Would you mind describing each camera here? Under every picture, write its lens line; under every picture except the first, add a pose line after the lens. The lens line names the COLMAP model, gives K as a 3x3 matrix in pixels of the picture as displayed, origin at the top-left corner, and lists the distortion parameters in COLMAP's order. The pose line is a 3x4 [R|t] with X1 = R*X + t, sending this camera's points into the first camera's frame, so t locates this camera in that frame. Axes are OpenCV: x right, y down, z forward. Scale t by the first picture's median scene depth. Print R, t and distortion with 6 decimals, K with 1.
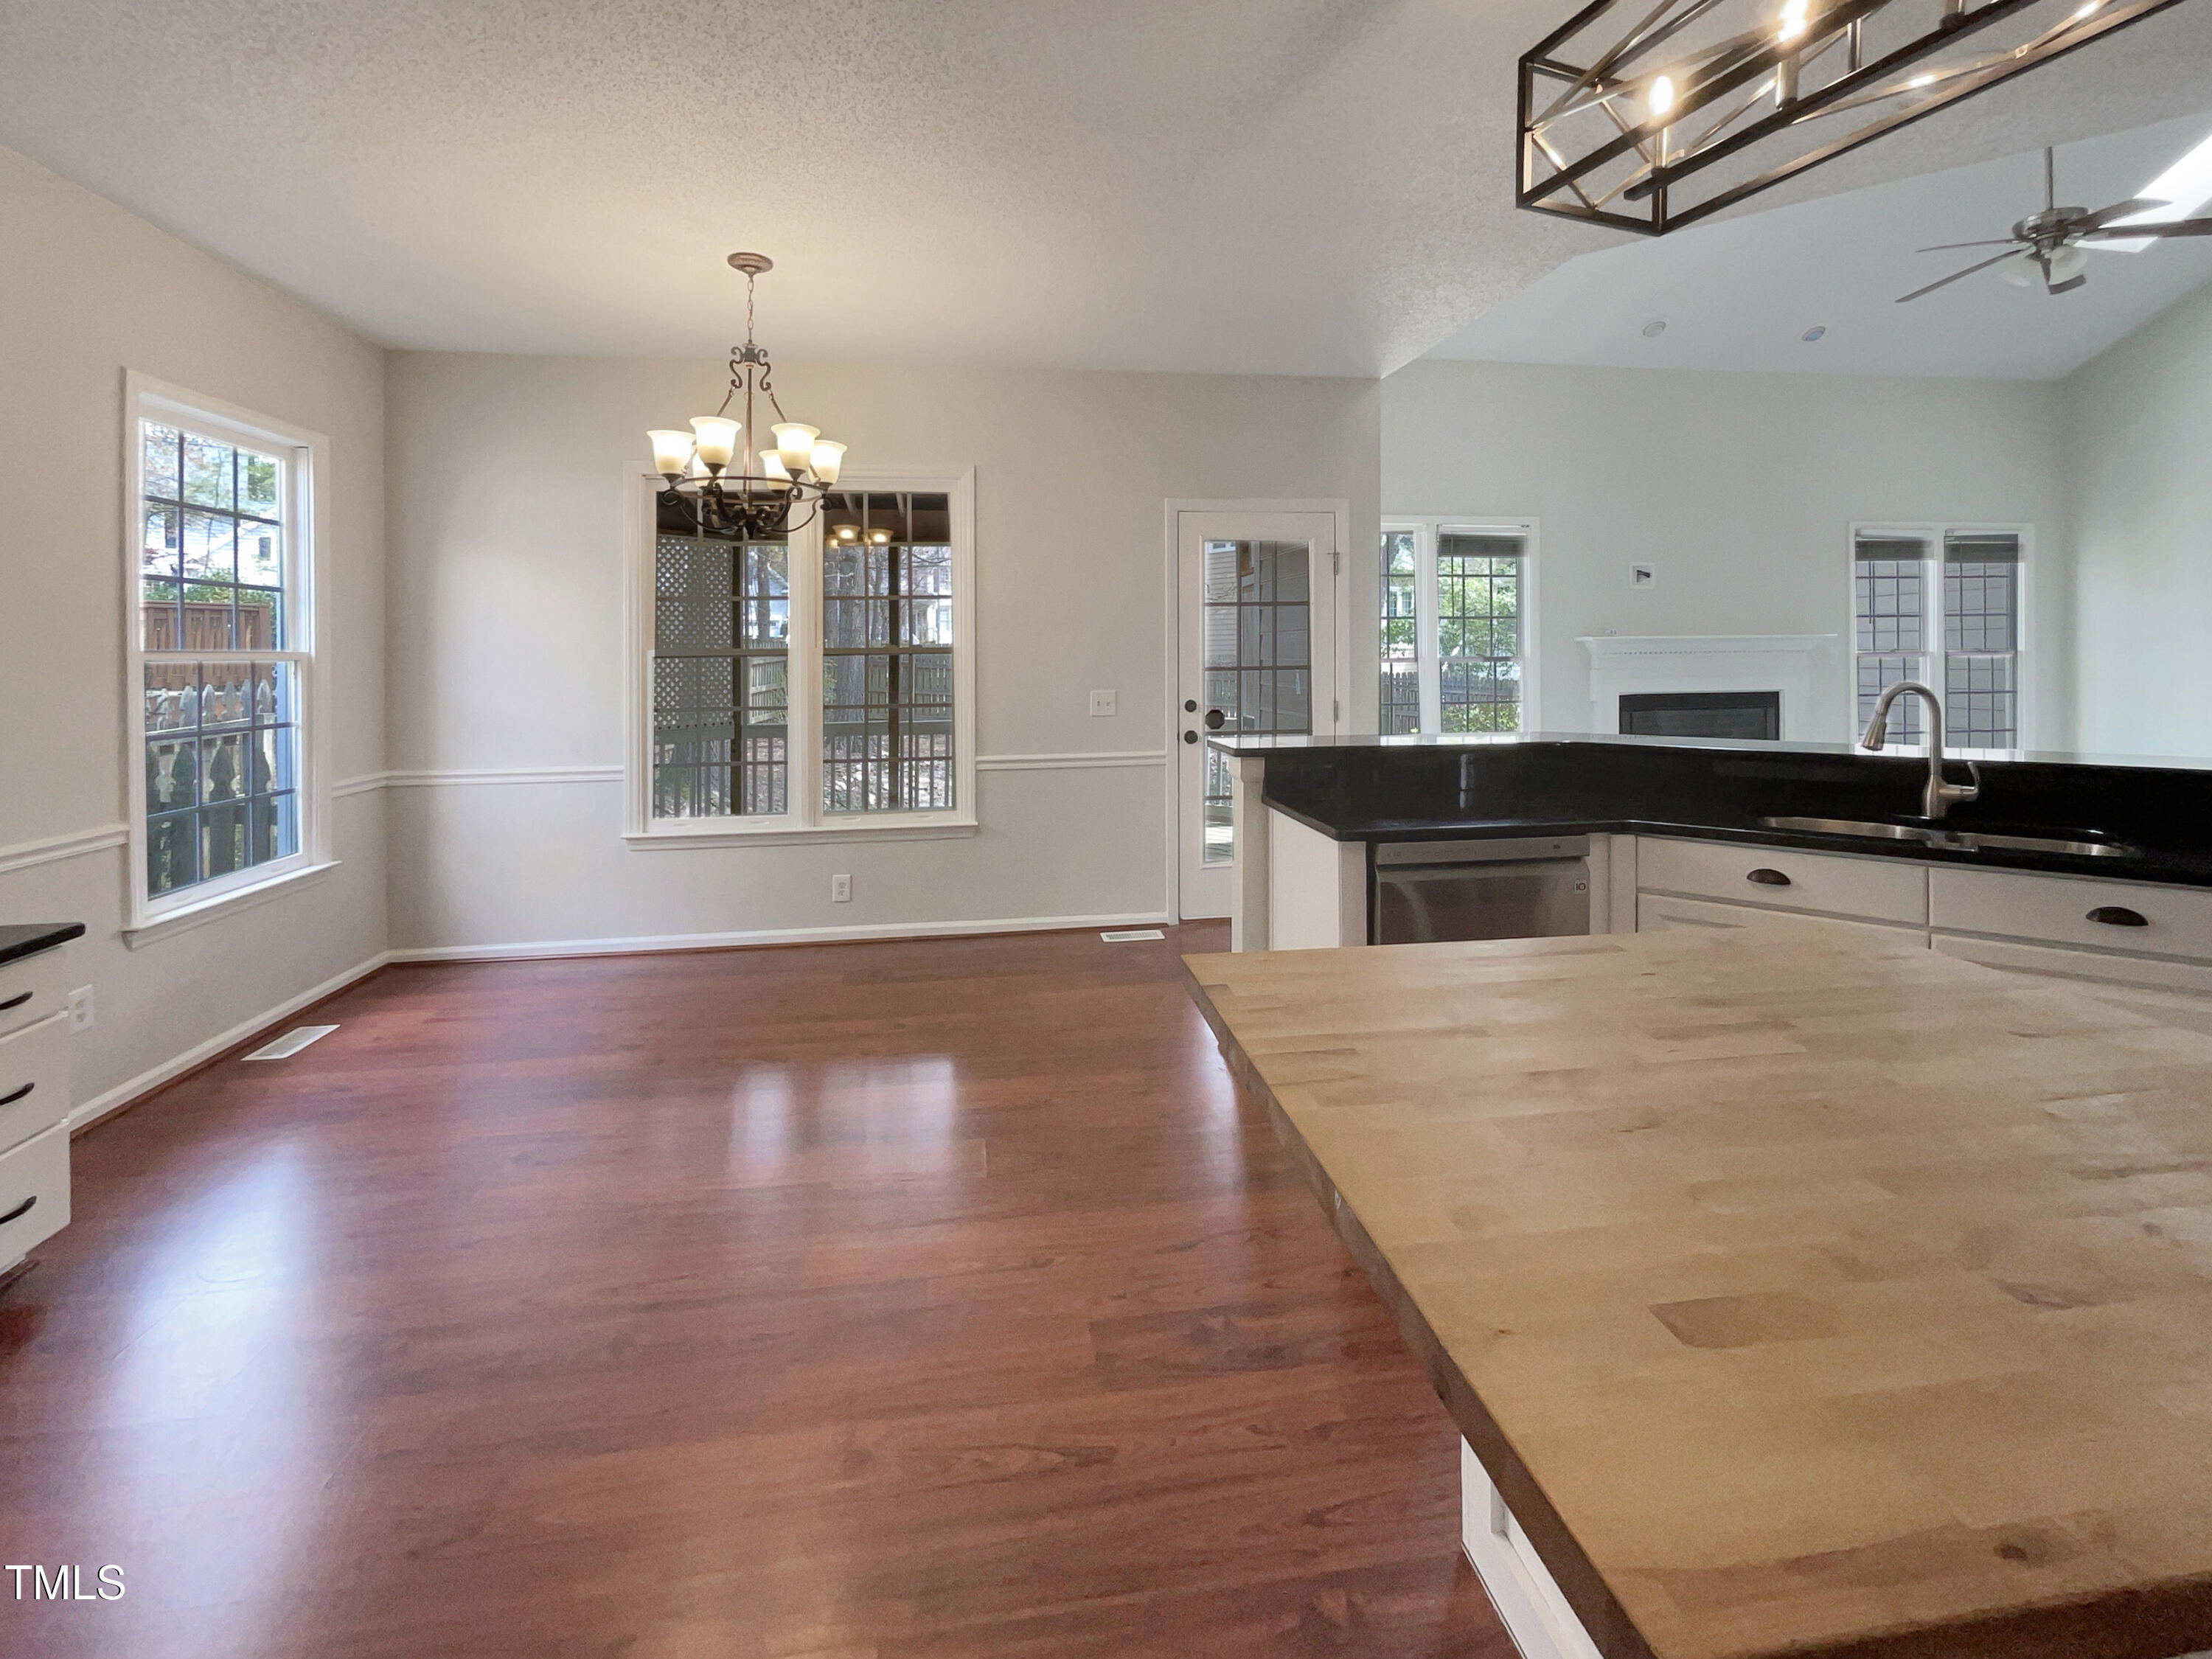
lens RADIAL K [[927.7, 0, 1102.2], [0, 927.7, 683.4], [0, 0, 1]] dist [-0.001873, 0.001024]
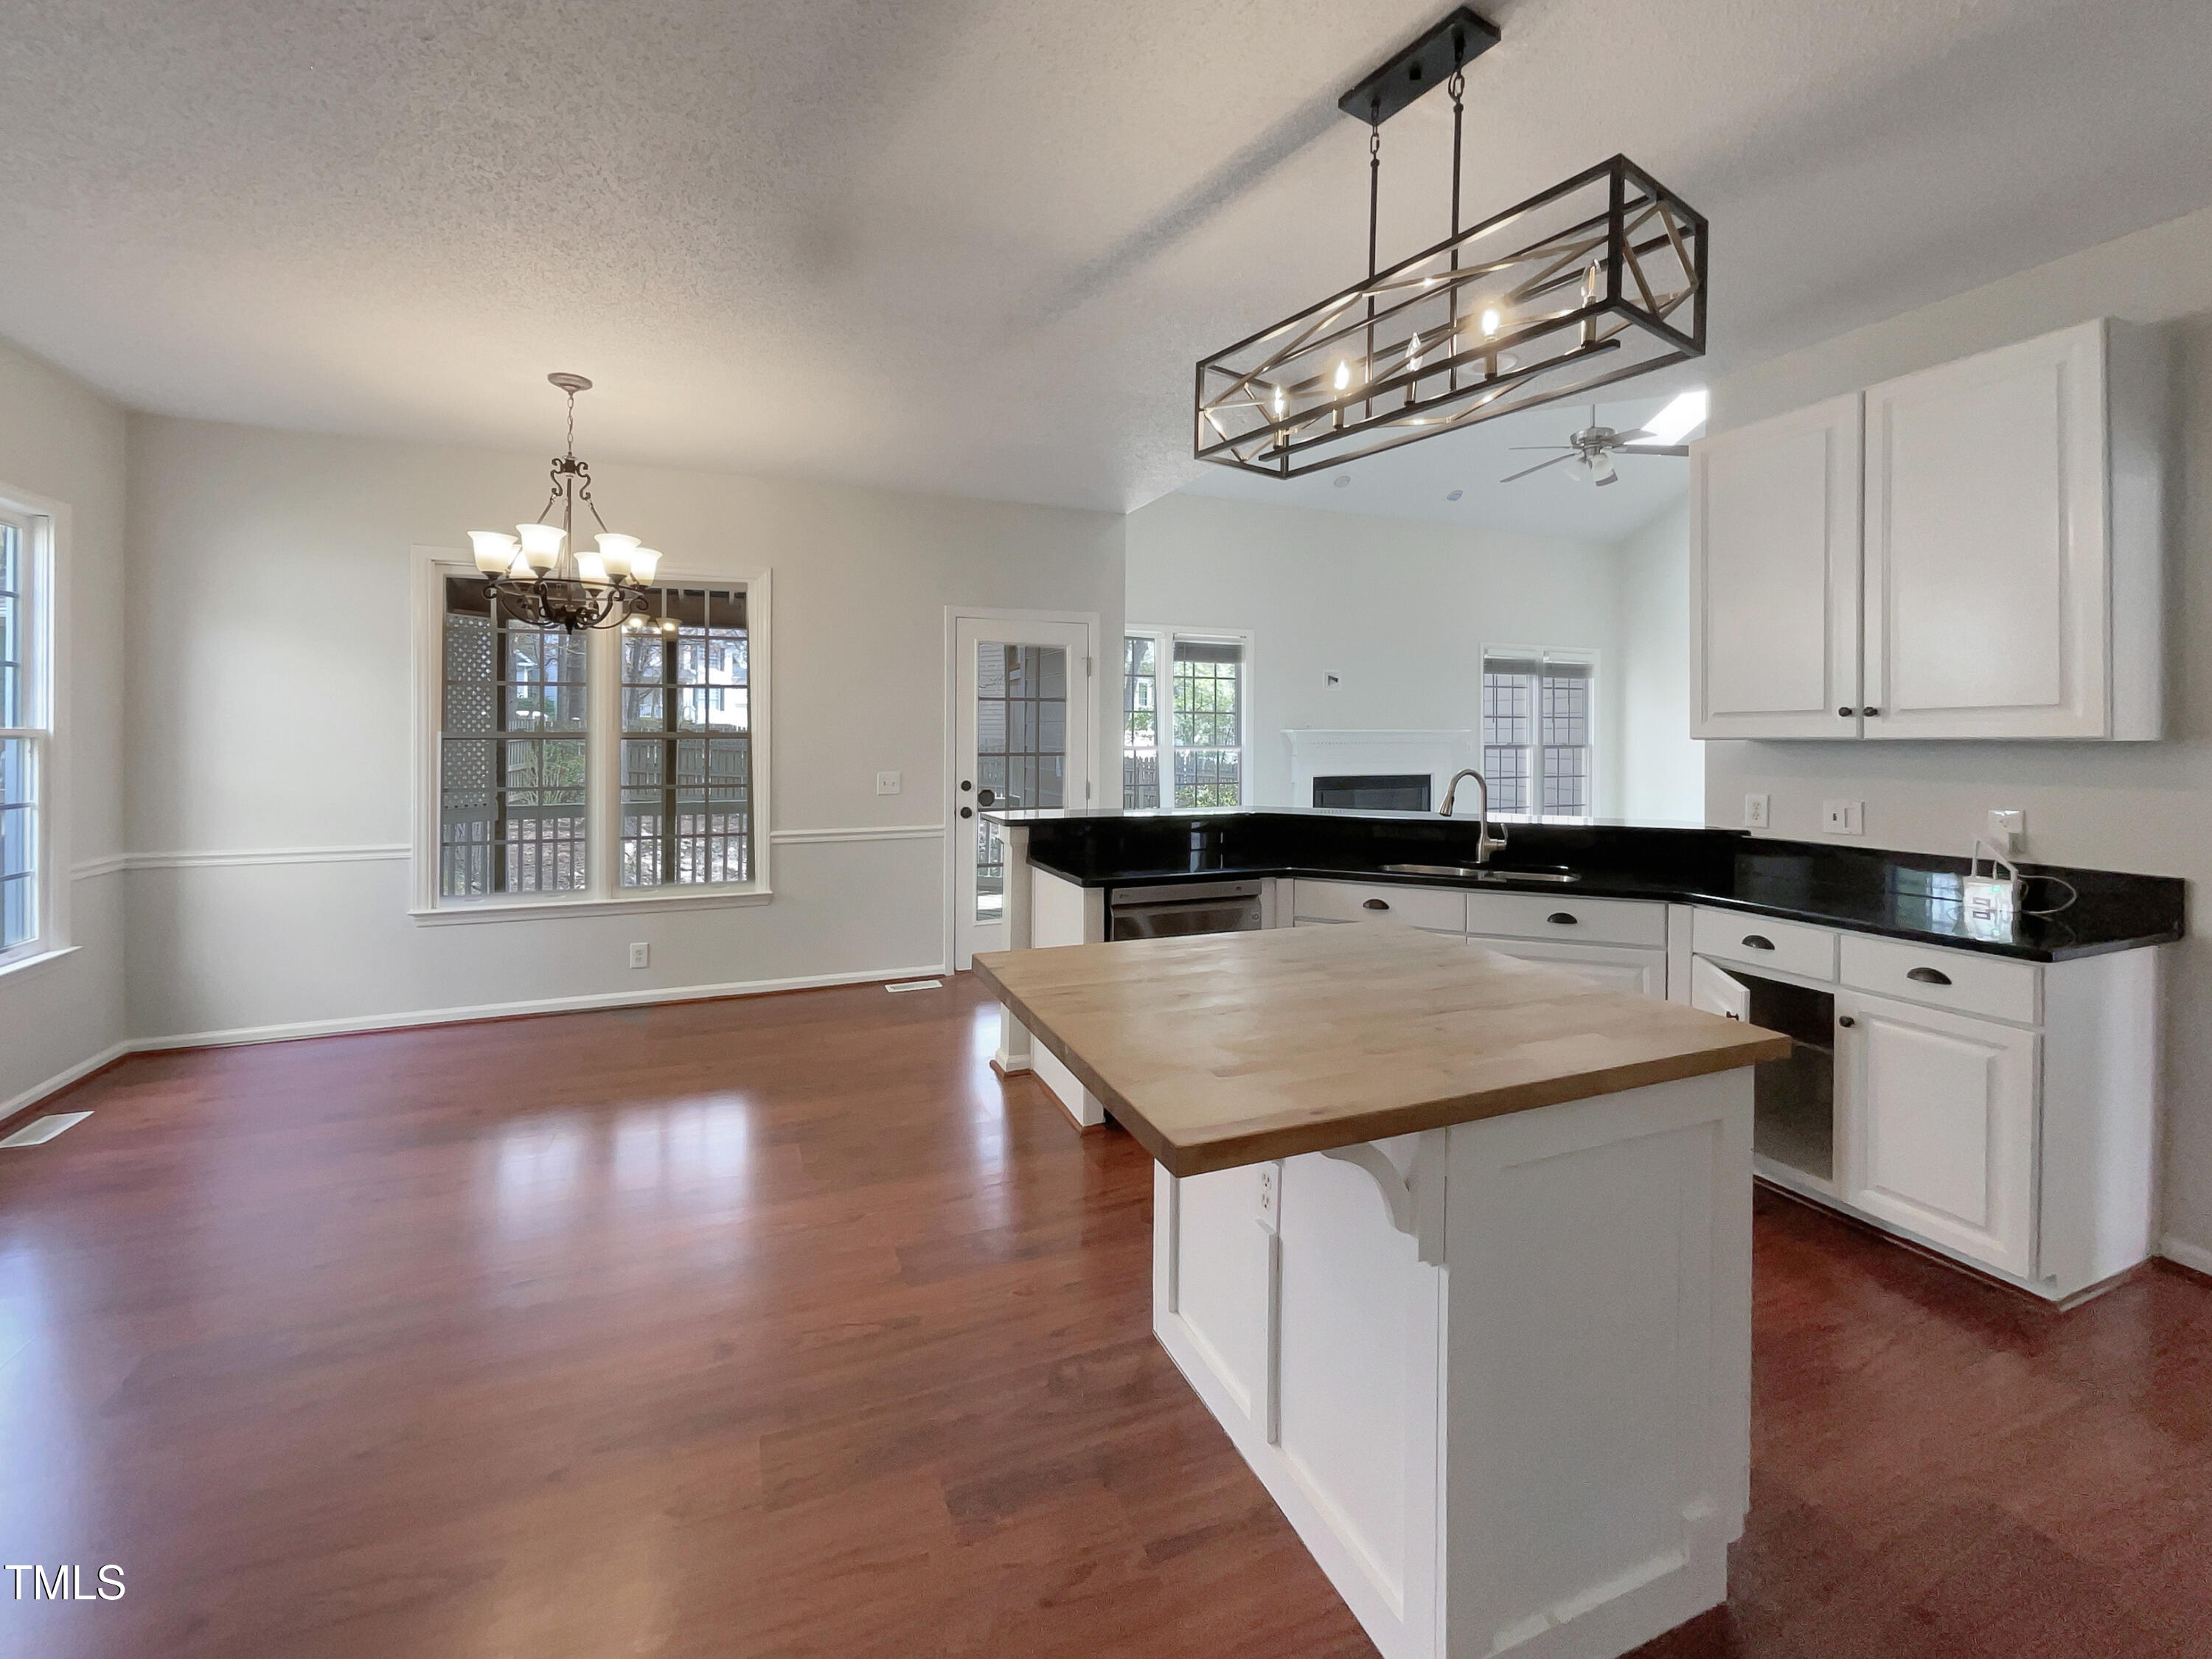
lens RADIAL K [[927.7, 0, 1107.8], [0, 927.7, 741.8], [0, 0, 1]] dist [-0.001873, 0.001024]
pose [[0.966895, 0.012299, 0.254879, -0.036264], [-0.006027, 0.999660, -0.025375, -0.002744], [-0.255104, 0.022999, 0.966640, -0.204509]]
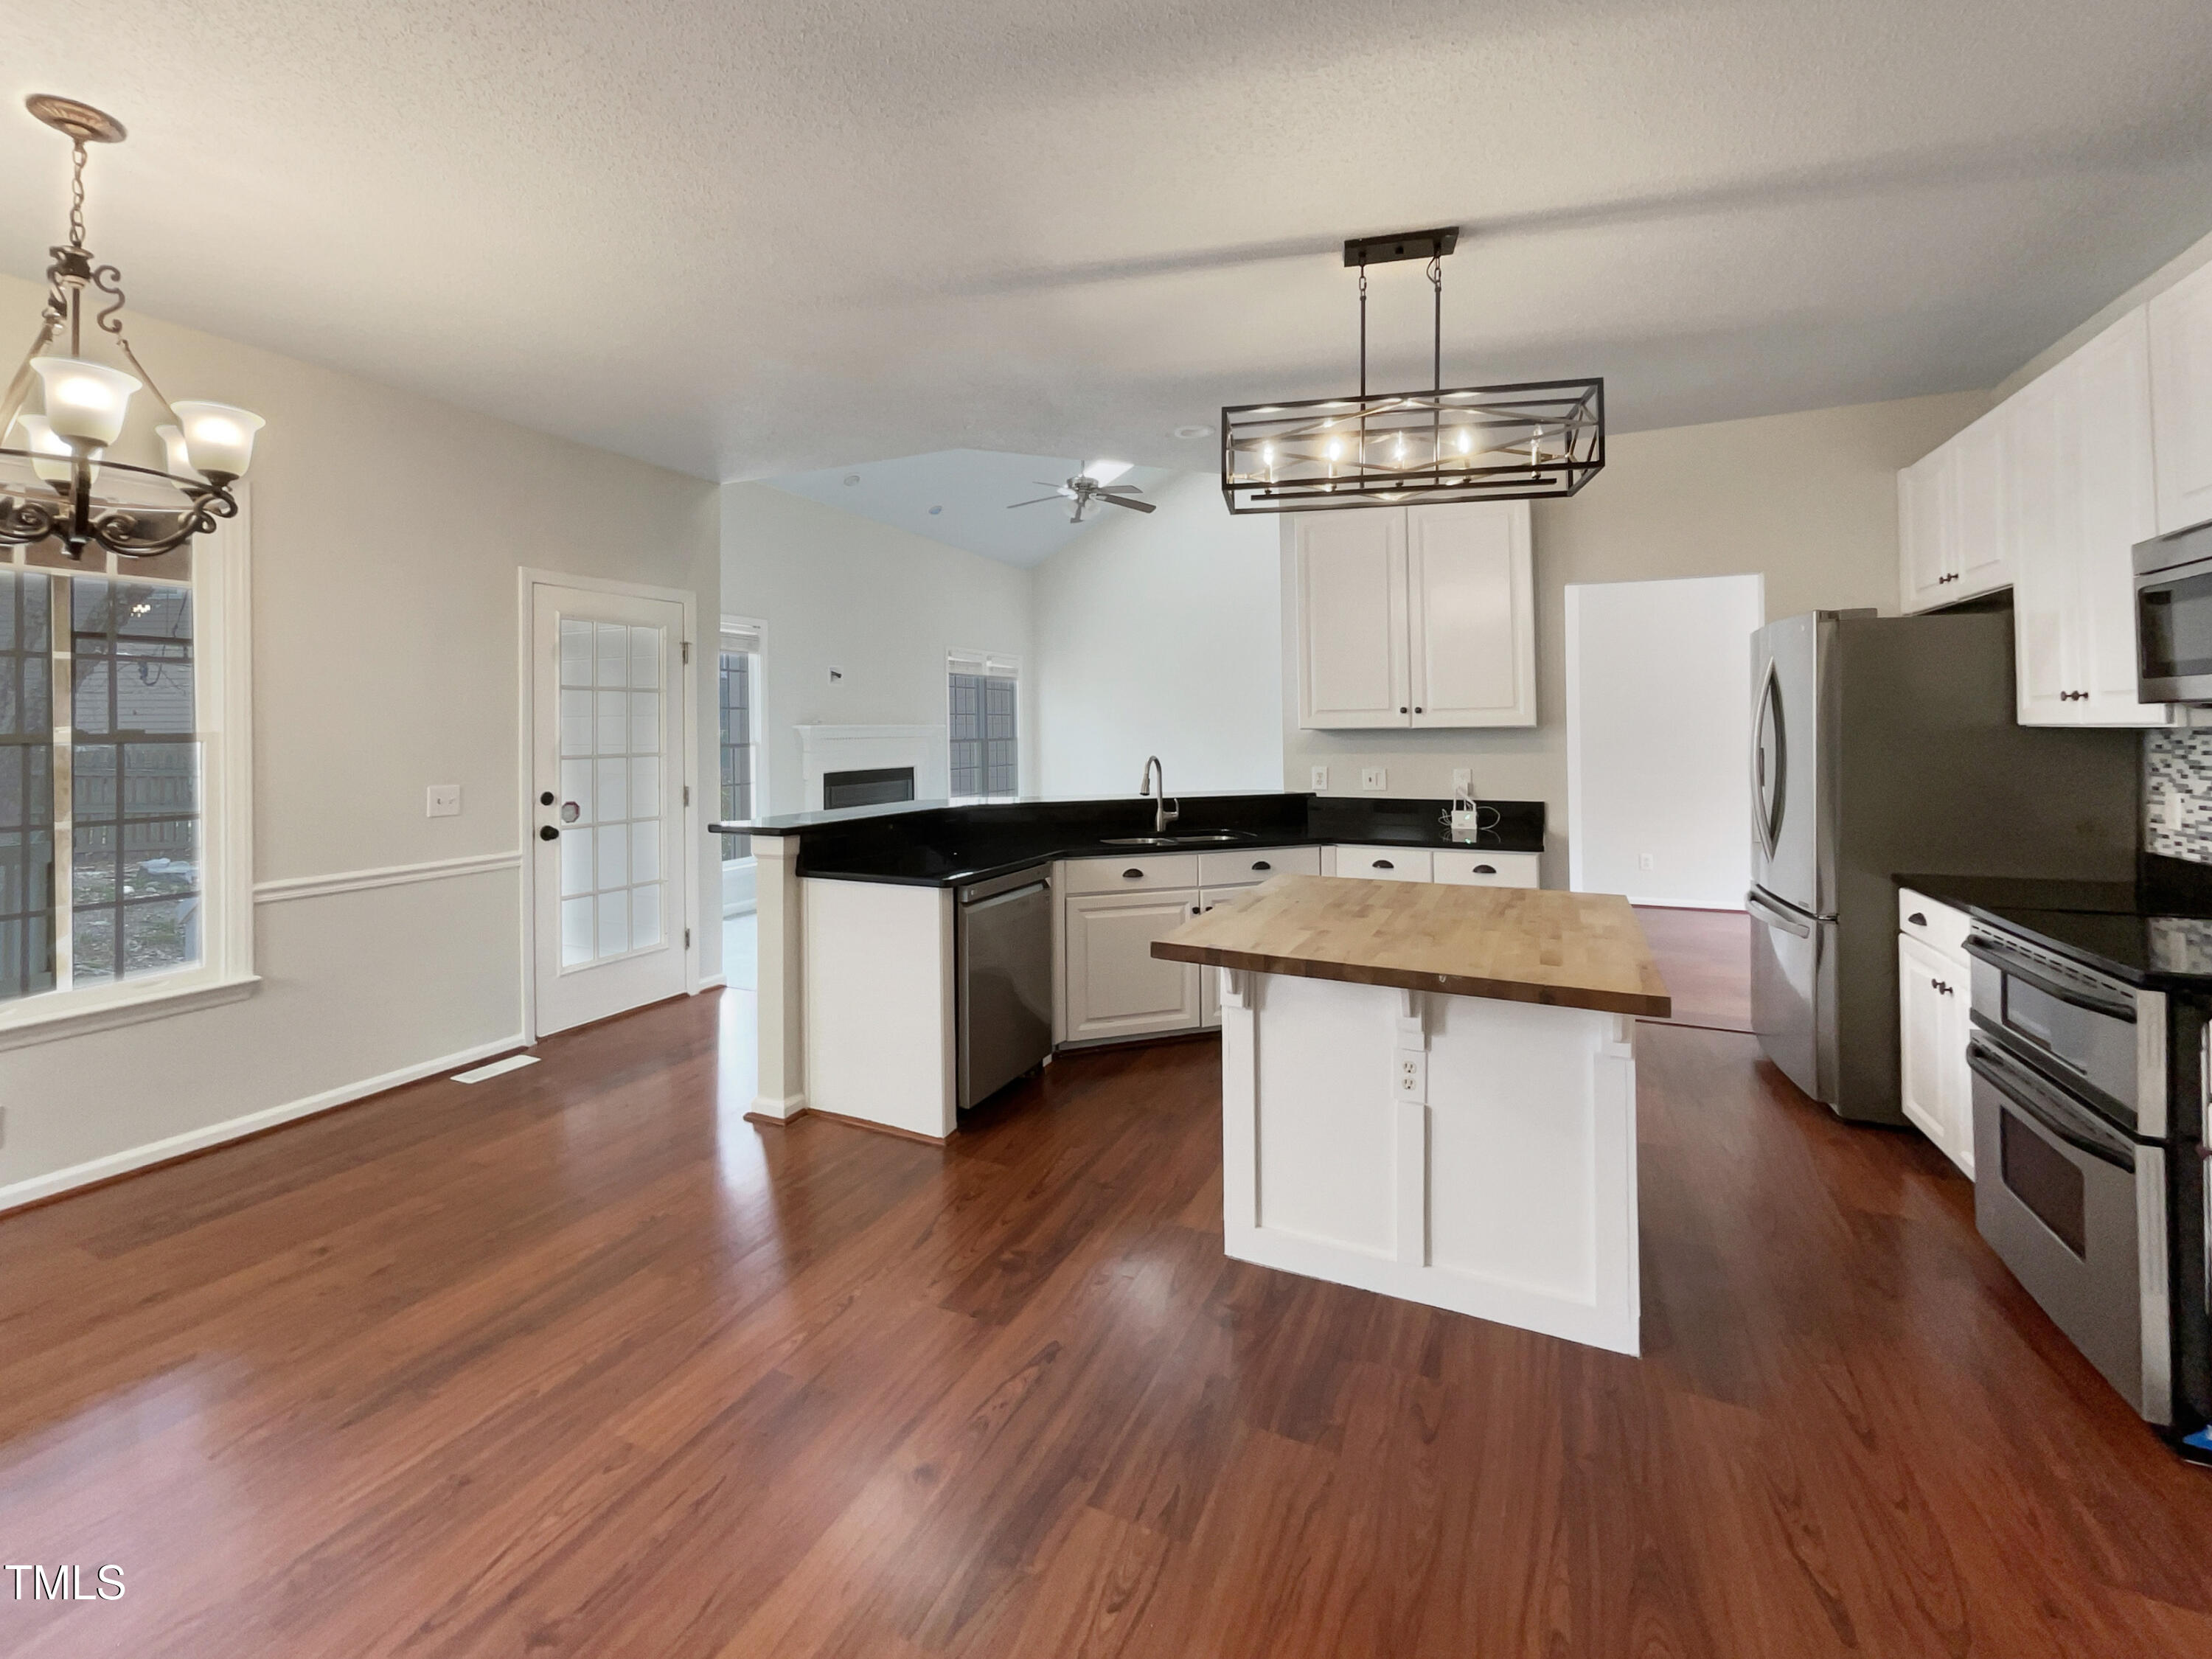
lens RADIAL K [[927.7, 0, 1091.7], [0, 927.7, 724.6], [0, 0, 1]] dist [-0.001873, 0.001024]
pose [[0.537438, 0.011564, 0.843224, -0.500254], [0.027821, 0.999119, -0.031434, -0.006105], [-0.842844, 0.040353, 0.536642, 0.093602]]
